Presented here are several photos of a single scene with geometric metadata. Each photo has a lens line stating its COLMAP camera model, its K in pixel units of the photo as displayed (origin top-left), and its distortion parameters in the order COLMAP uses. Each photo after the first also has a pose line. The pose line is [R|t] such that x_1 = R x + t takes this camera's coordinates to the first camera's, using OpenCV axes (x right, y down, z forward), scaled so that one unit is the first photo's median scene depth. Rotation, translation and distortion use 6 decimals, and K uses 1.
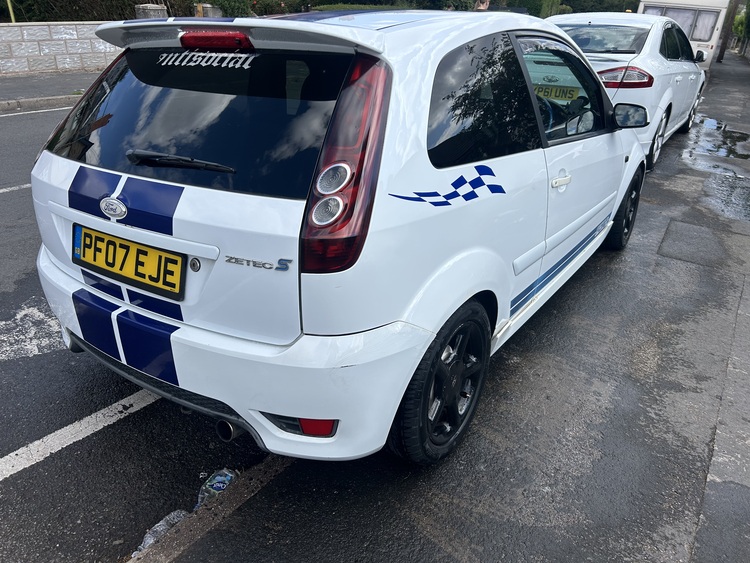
lens RADIAL K [[565.6, 0, 379.9], [0, 565.6, 283.9], [0, 0, 1]] dist [0.052378, -0.008064]
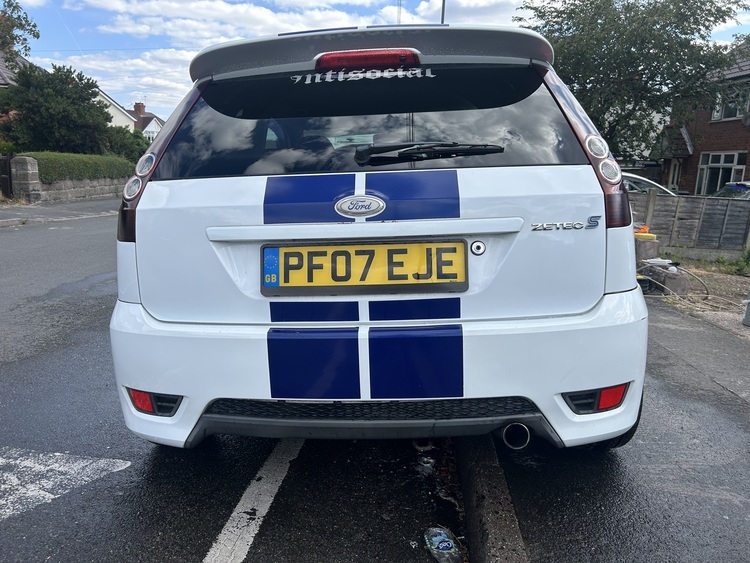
lens RADIAL K [[565.6, 0, 374.7], [0, 565.6, 277.8], [0, 0, 1]] dist [0.052378, -0.008064]
pose [[0.858831, -0.110726, 0.500149, -0.863266], [0.234677, 0.952921, -0.192013, 0.139648], [-0.455341, 0.282280, 0.844383, 0.275928]]
